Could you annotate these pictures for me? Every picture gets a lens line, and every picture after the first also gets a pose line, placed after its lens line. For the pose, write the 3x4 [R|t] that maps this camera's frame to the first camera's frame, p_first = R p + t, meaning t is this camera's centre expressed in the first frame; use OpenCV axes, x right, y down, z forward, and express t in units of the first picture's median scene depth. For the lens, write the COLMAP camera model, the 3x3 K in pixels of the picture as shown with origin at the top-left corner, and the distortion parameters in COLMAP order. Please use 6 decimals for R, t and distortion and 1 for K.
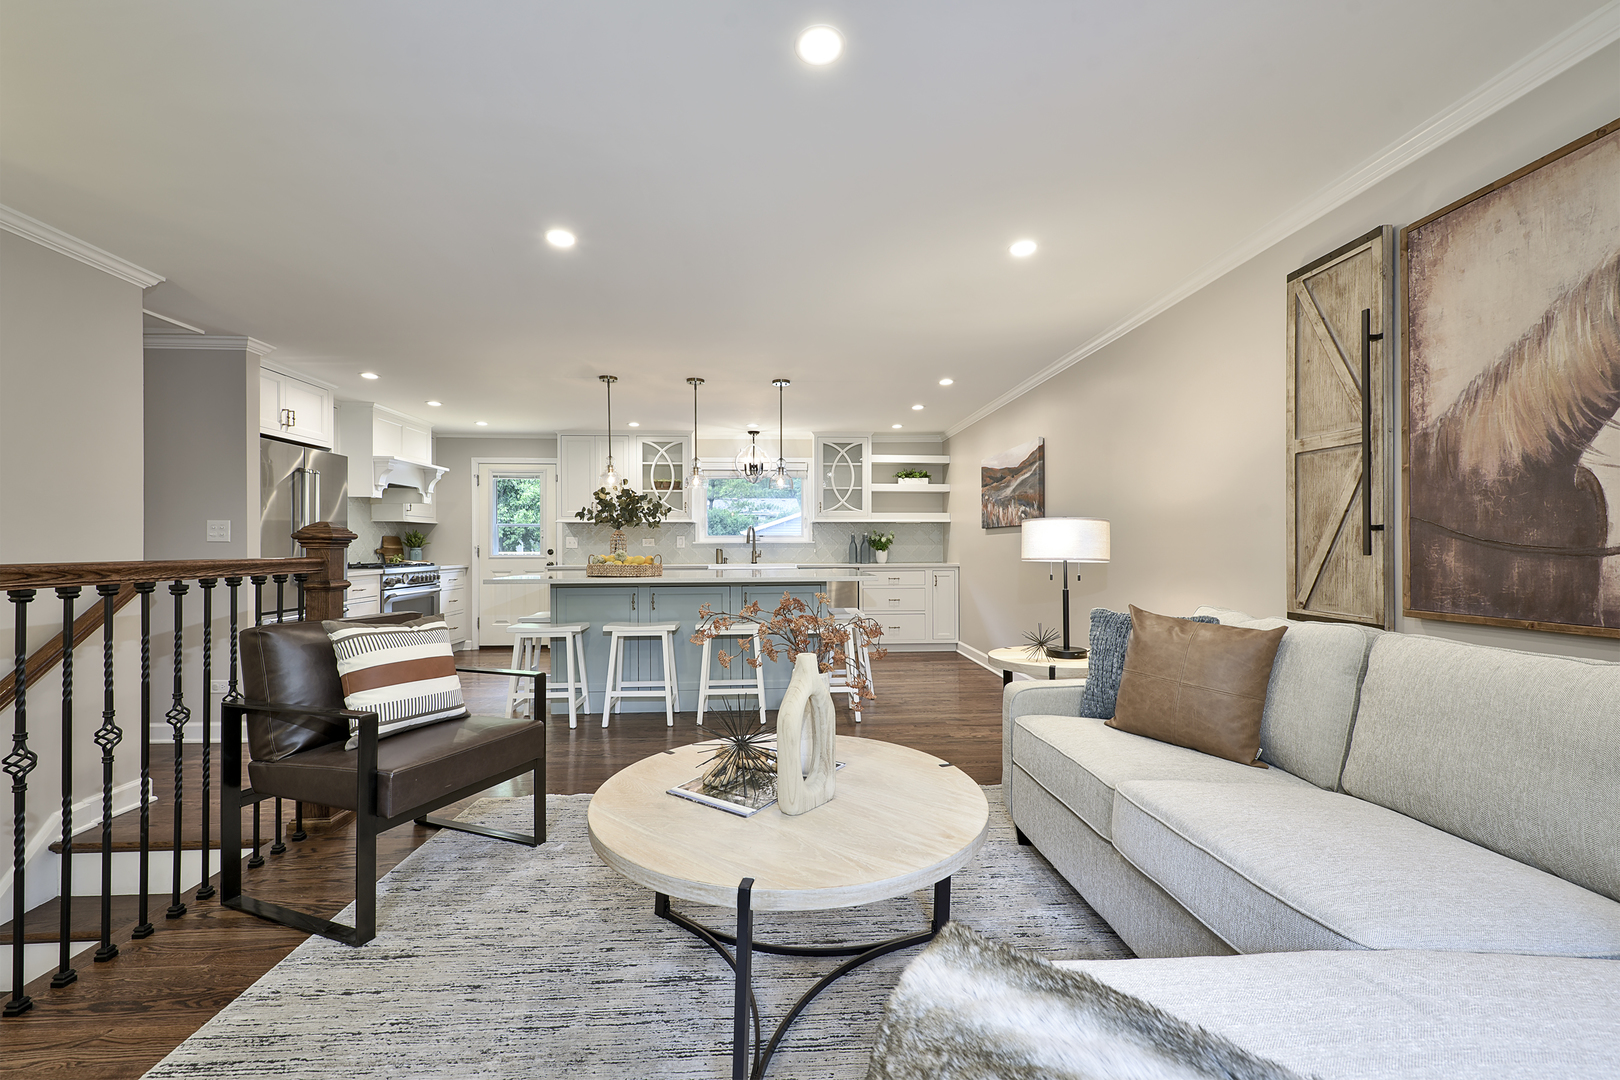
lens RADIAL K [[637.4, 0, 813.0], [0, 637.4, 539.8], [0, 0, 1]] dist [0.006303, -0.000925]
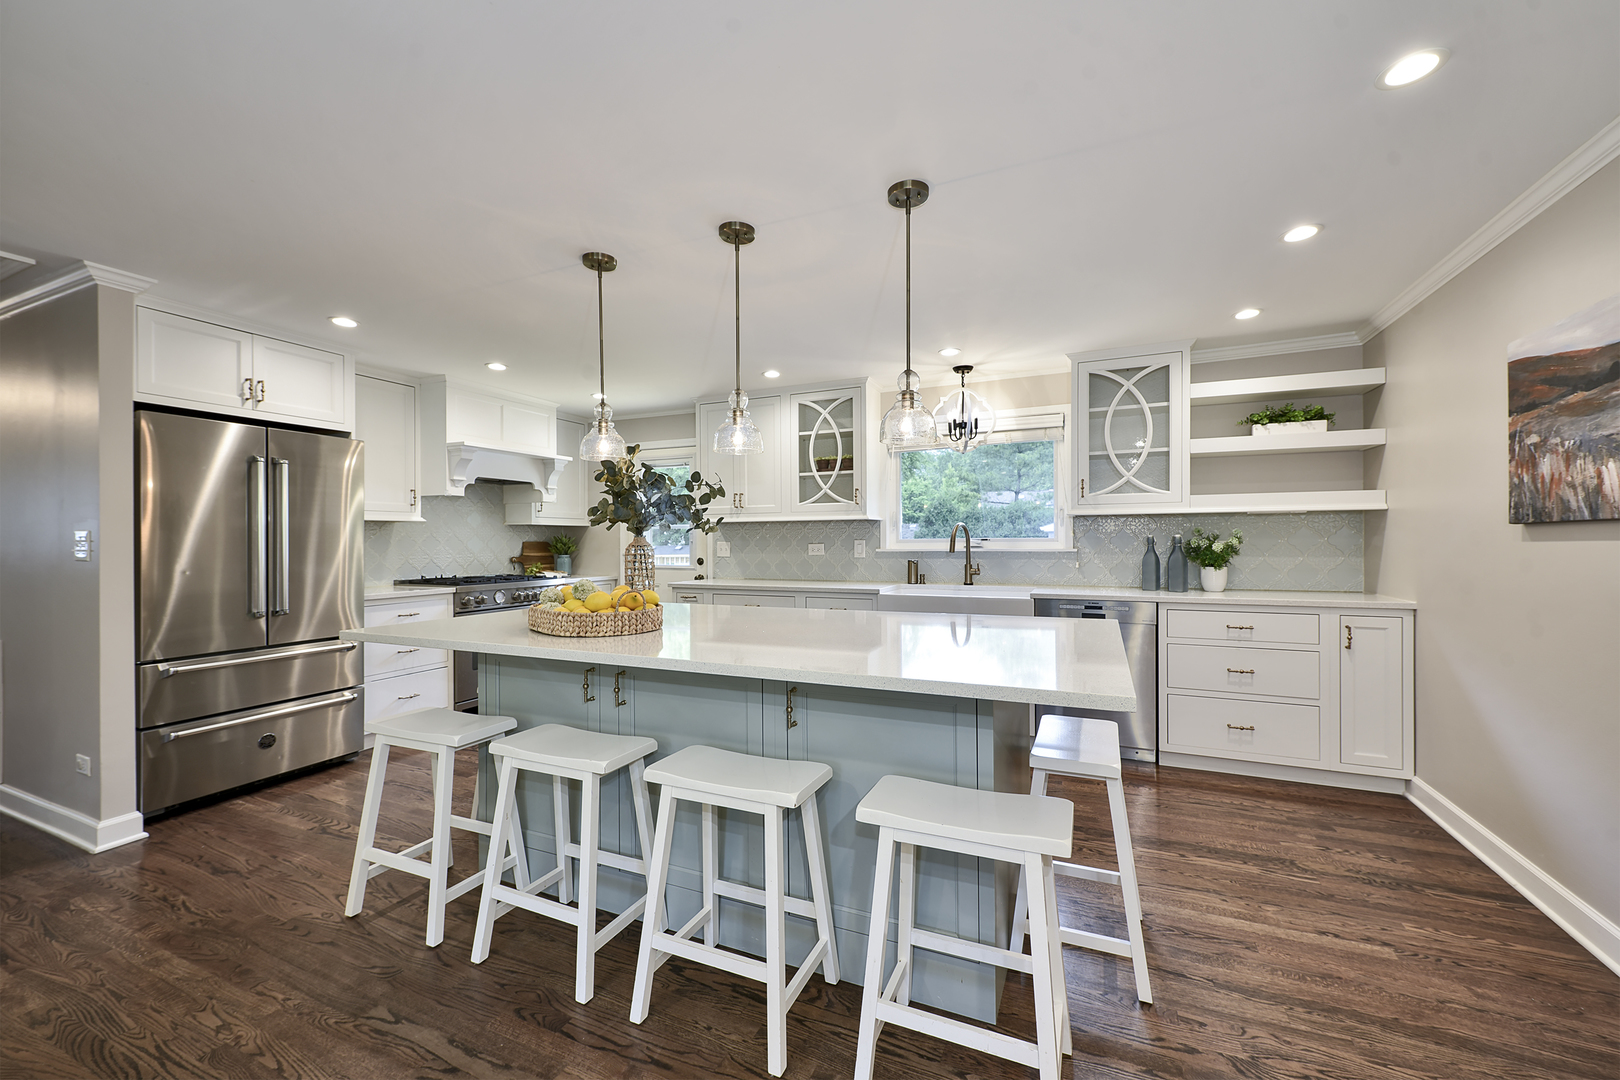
lens RADIAL K [[637.4, 0, 816.4], [0, 637.4, 541.6], [0, 0, 1]] dist [0.006303, -0.000925]
pose [[0.884236, -0.000727, -0.467040, 0.071173], [0.004927, 0.999958, 0.007773, -0.010999], [0.467014, -0.009174, 0.884202, 0.428697]]
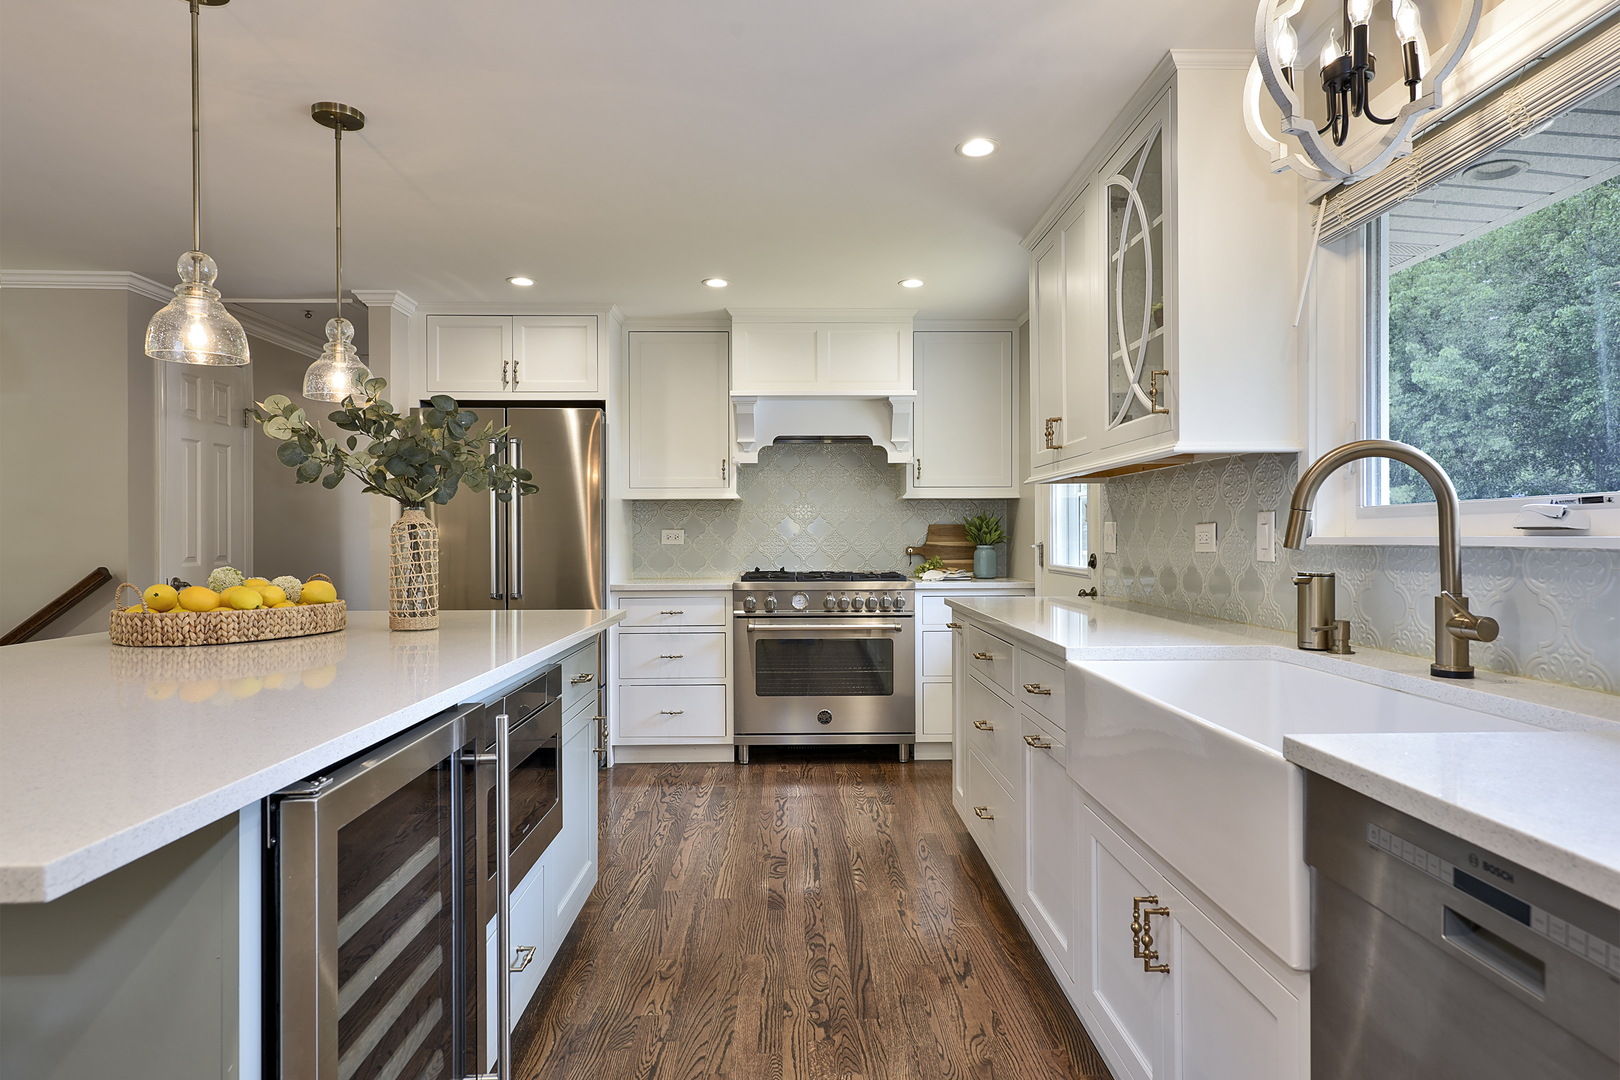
lens RADIAL K [[913.4, 0, 835.5], [0, 913.4, 550.9], [0, 0, 1]] dist [-0.002469, -0.000254]
pose [[-0.028064, 0.021416, -0.999377, 0.154783], [0.010442, 0.999722, 0.021130, -0.000520], [0.999552, -0.009842, -0.028280, 0.937519]]
